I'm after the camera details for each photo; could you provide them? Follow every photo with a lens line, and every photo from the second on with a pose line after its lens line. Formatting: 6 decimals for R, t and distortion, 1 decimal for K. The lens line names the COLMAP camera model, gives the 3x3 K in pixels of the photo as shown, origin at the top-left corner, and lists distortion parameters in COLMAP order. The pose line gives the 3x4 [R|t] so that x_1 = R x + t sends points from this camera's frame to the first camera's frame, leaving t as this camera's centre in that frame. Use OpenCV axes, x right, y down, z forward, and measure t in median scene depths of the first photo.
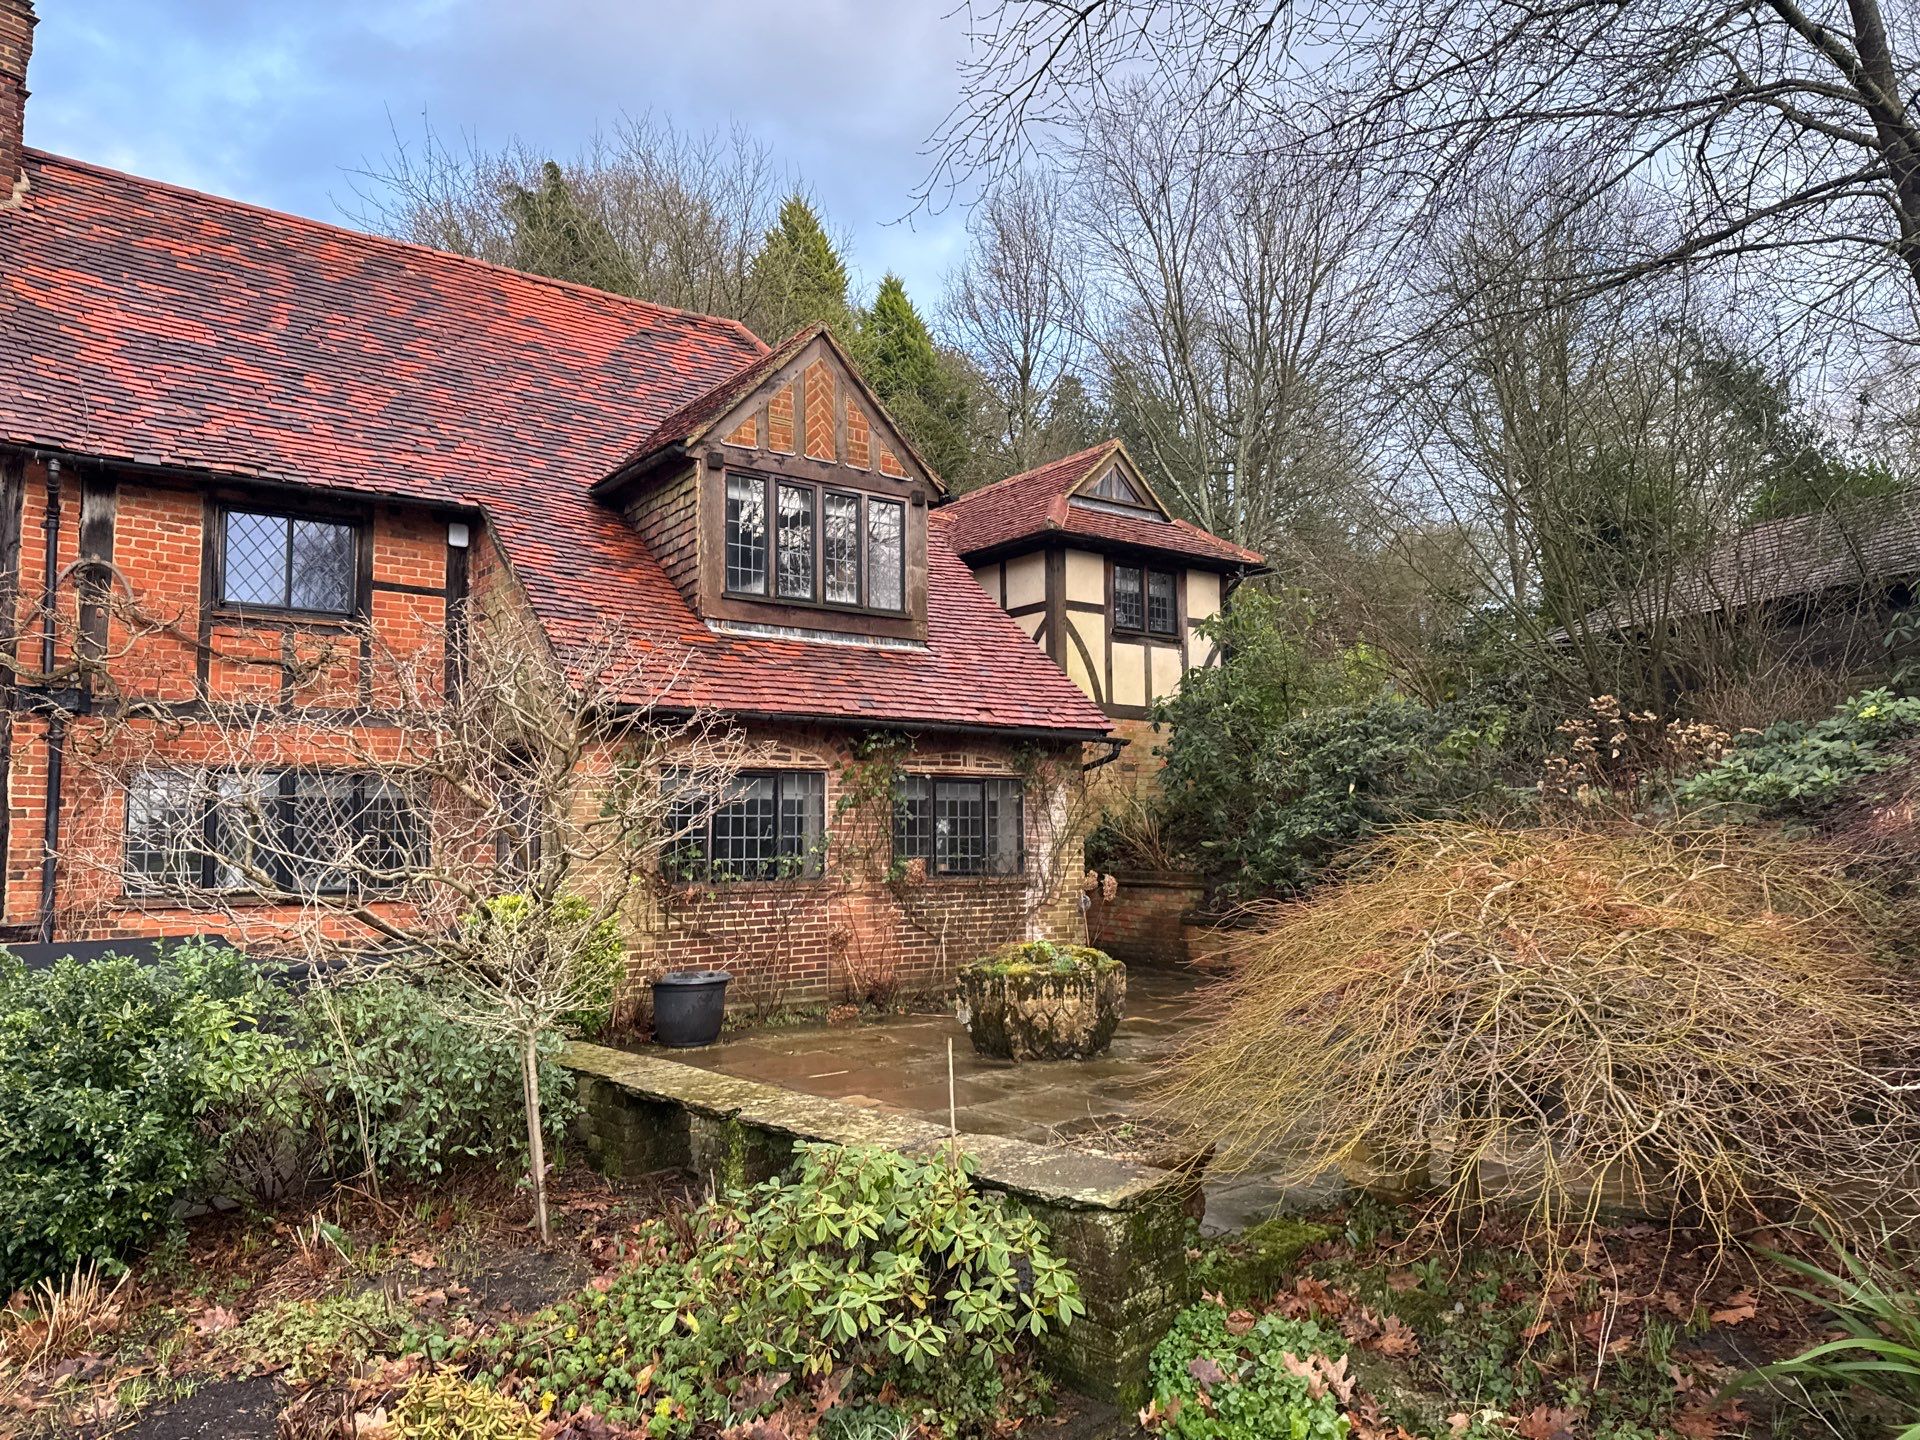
lens RADIAL K [[1348.9, 0, 968.3], [0, 1348.9, 740.7], [0, 0, 1]] dist [0.059729, -0.059397]
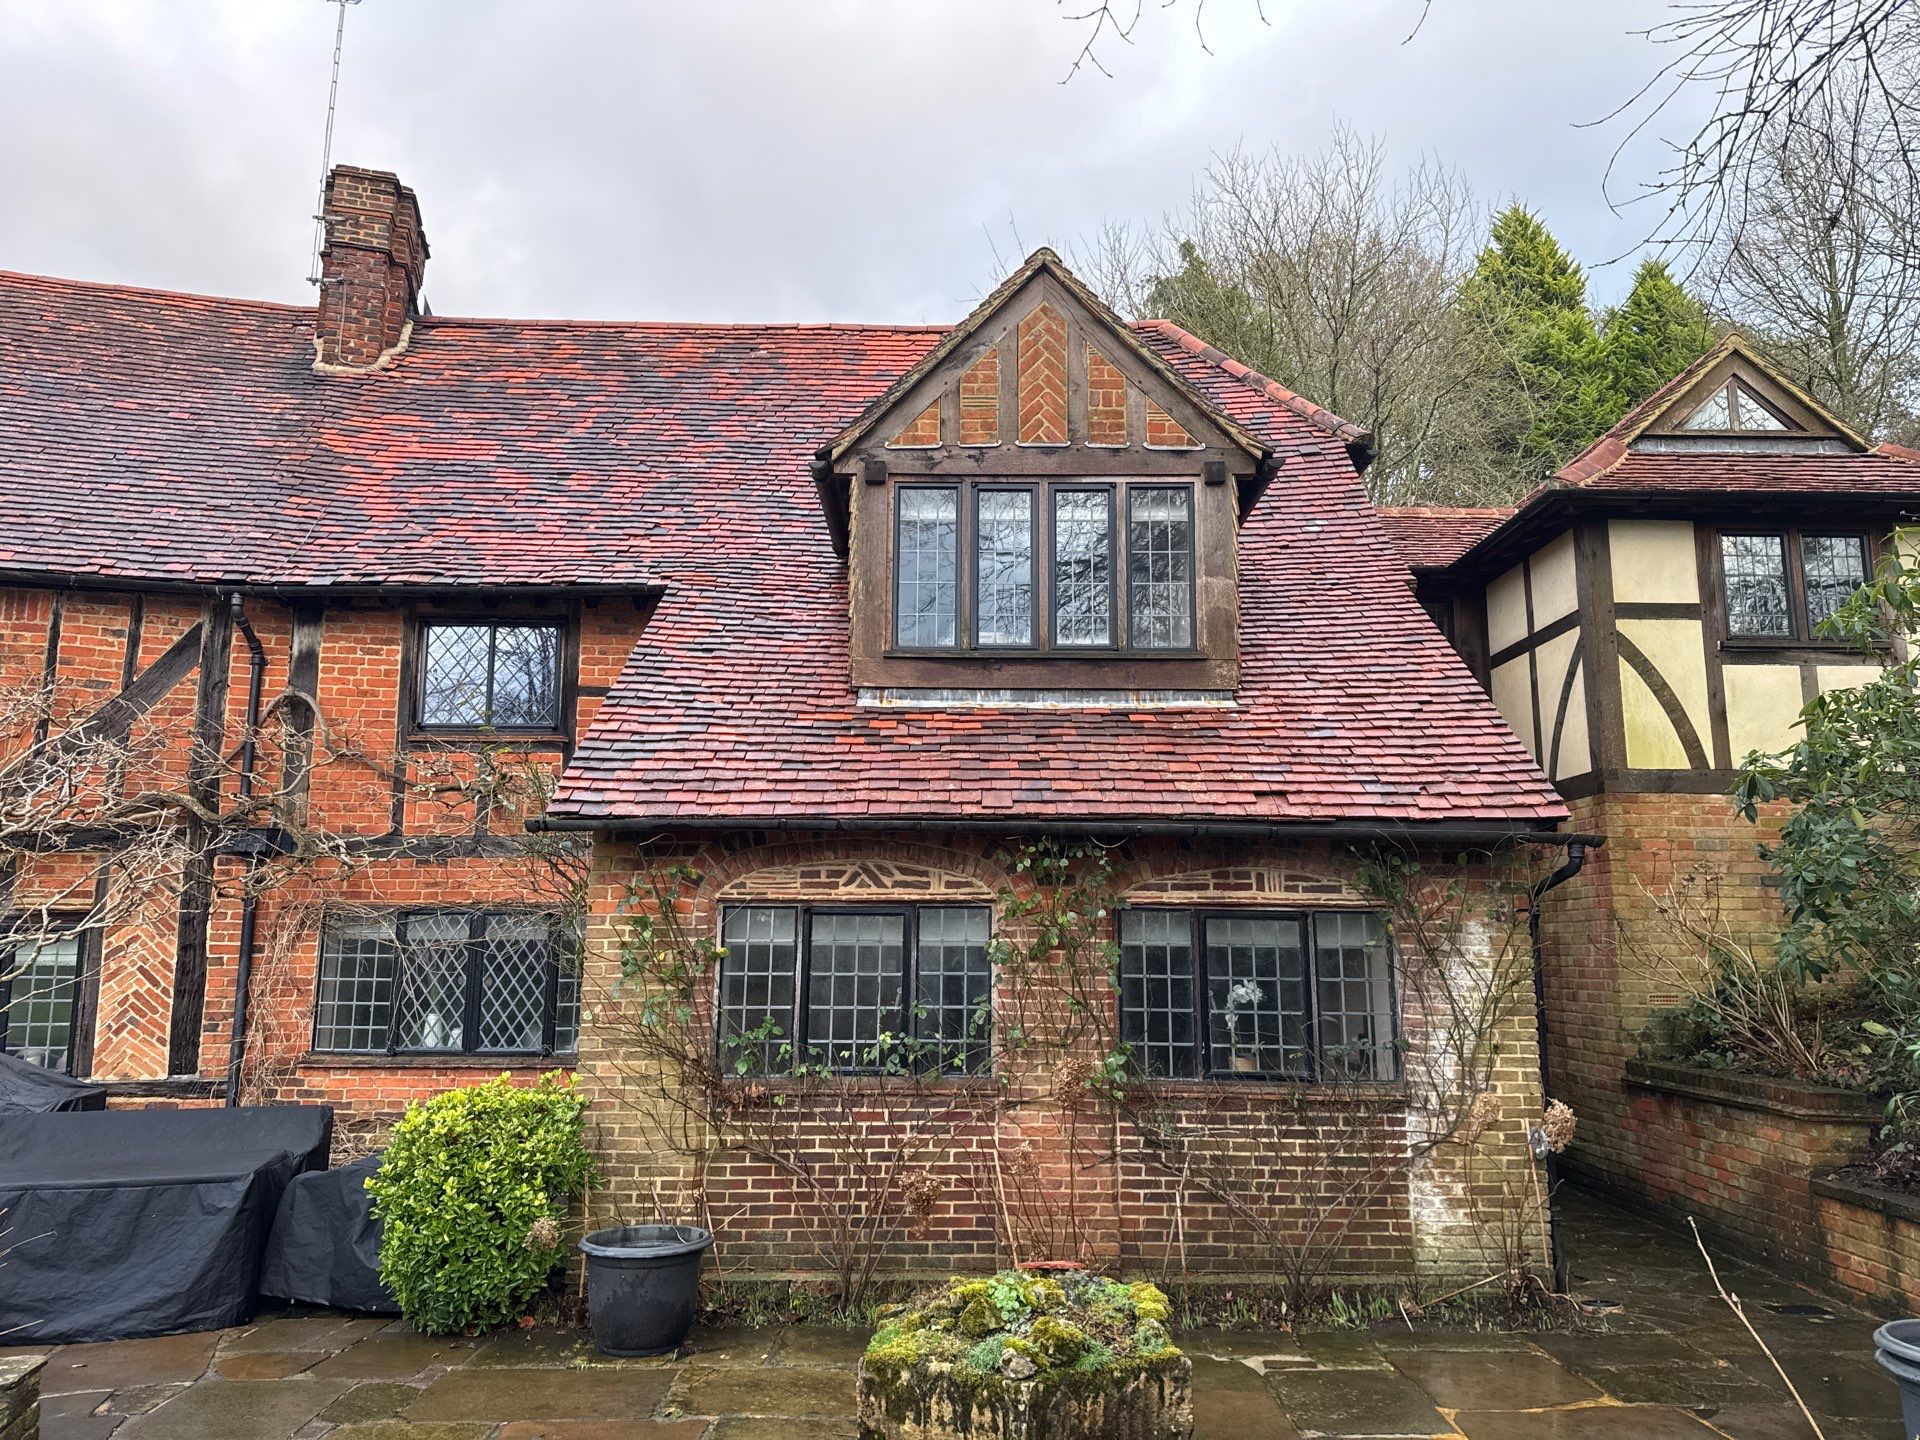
lens RADIAL K [[1348.9, 0, 947.0], [0, 1348.9, 711.0], [0, 0, 1]] dist [0.059729, -0.059397]
pose [[0.798312, -0.093431, -0.594952, 0.257405], [0.032724, 0.993163, -0.112055, 0.002467], [0.601354, 0.069986, 0.795912, 0.452393]]
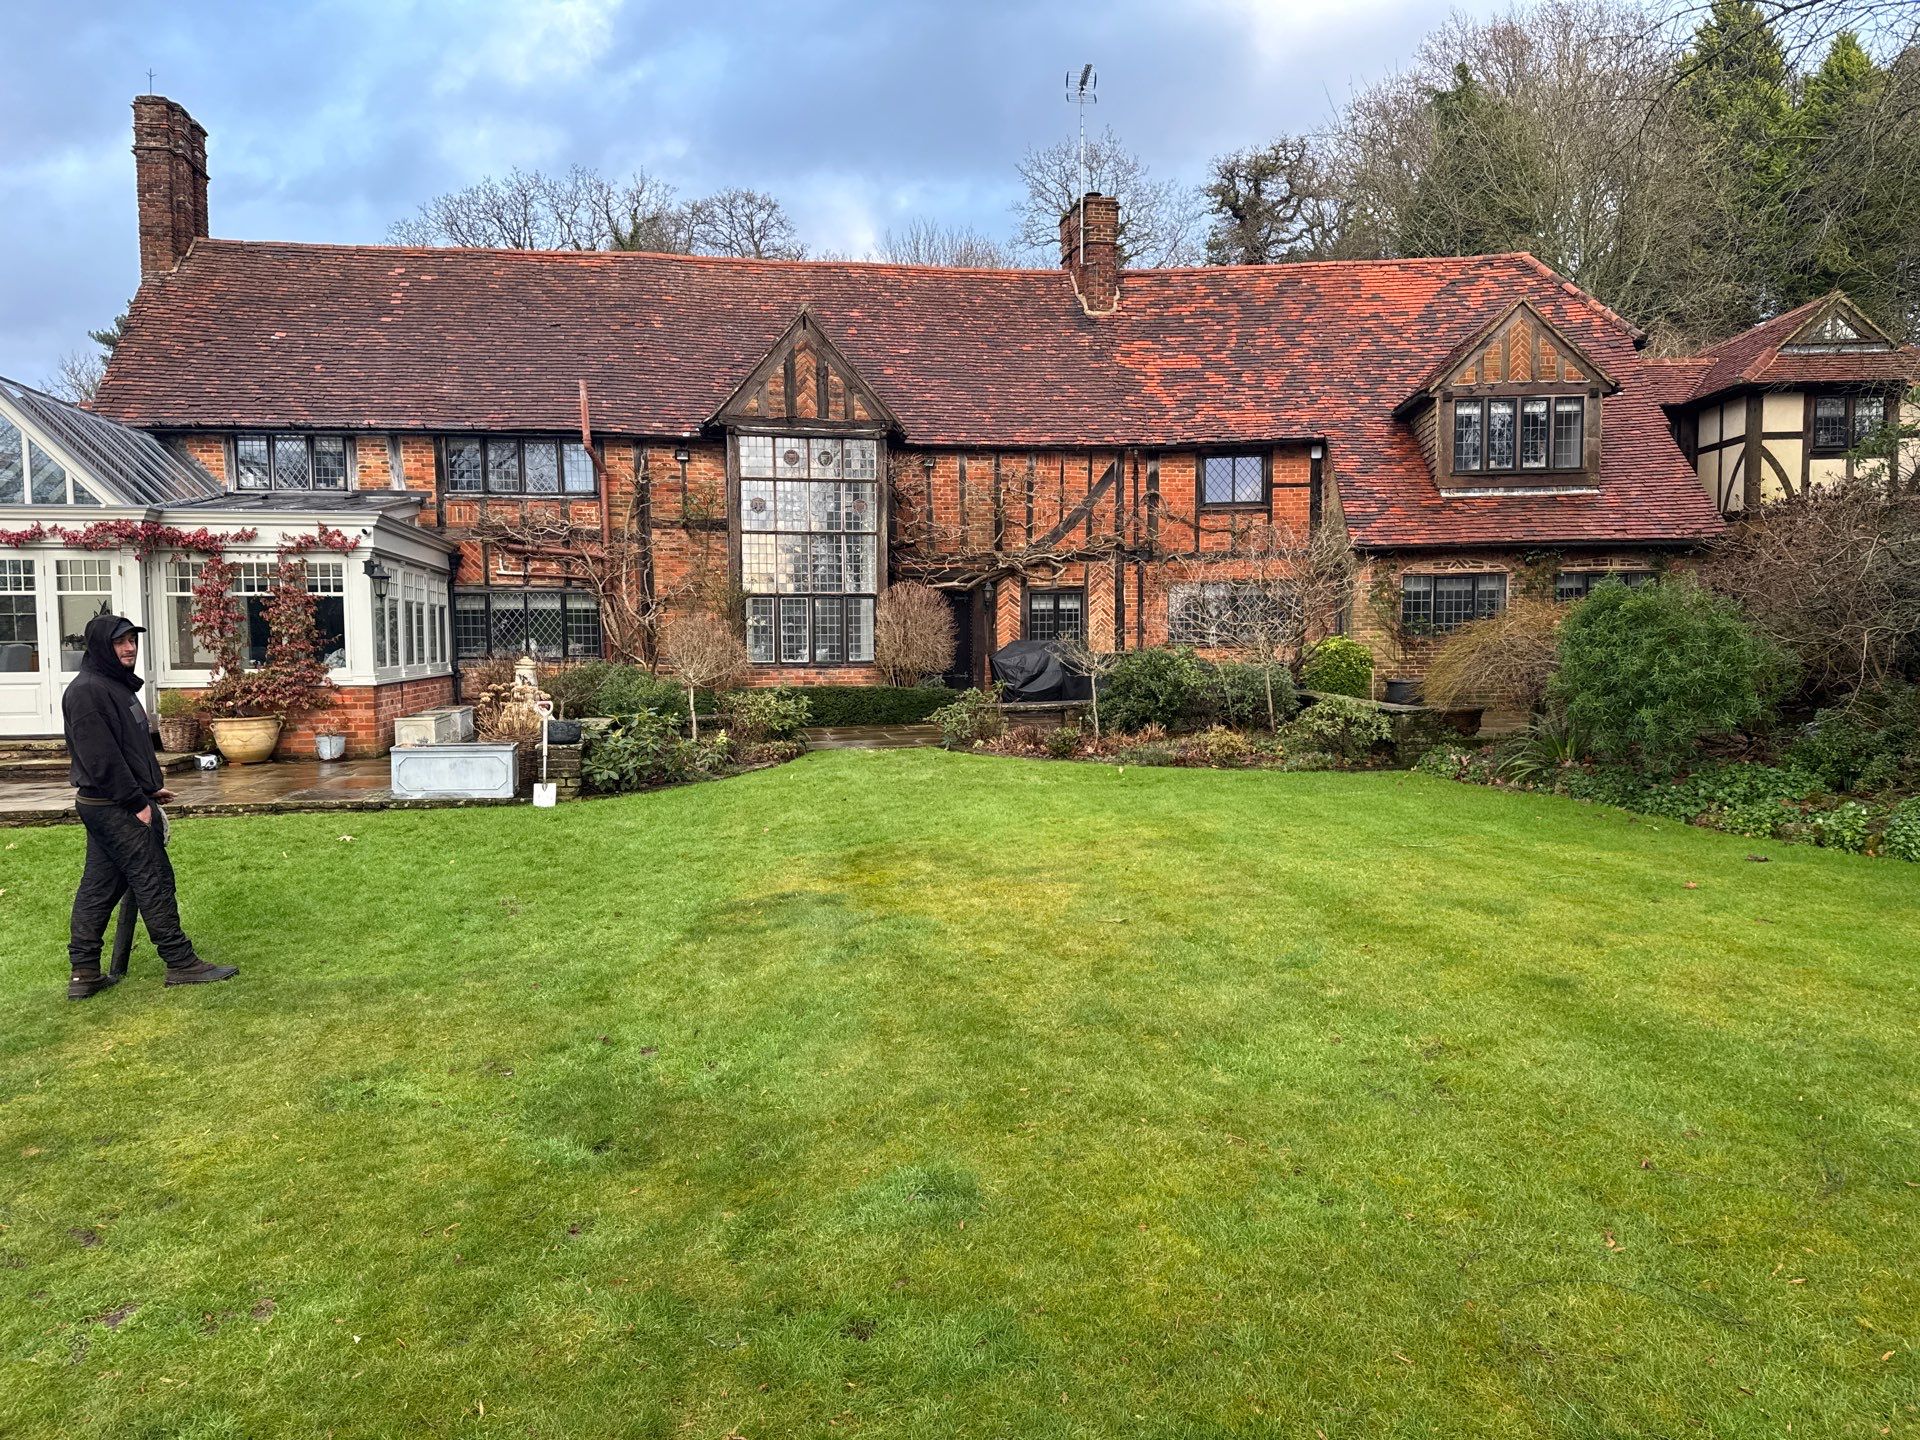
lens RADIAL K [[1348.9, 0, 941.4], [0, 1348.9, 747.0], [0, 0, 1]] dist [0.059729, -0.059397]
pose [[0.745832, 0.049291, -0.664308, 0.512136], [0.056324, 0.989021, 0.136621, -0.035518], [0.663749, -0.139313, 0.734867, -0.786437]]
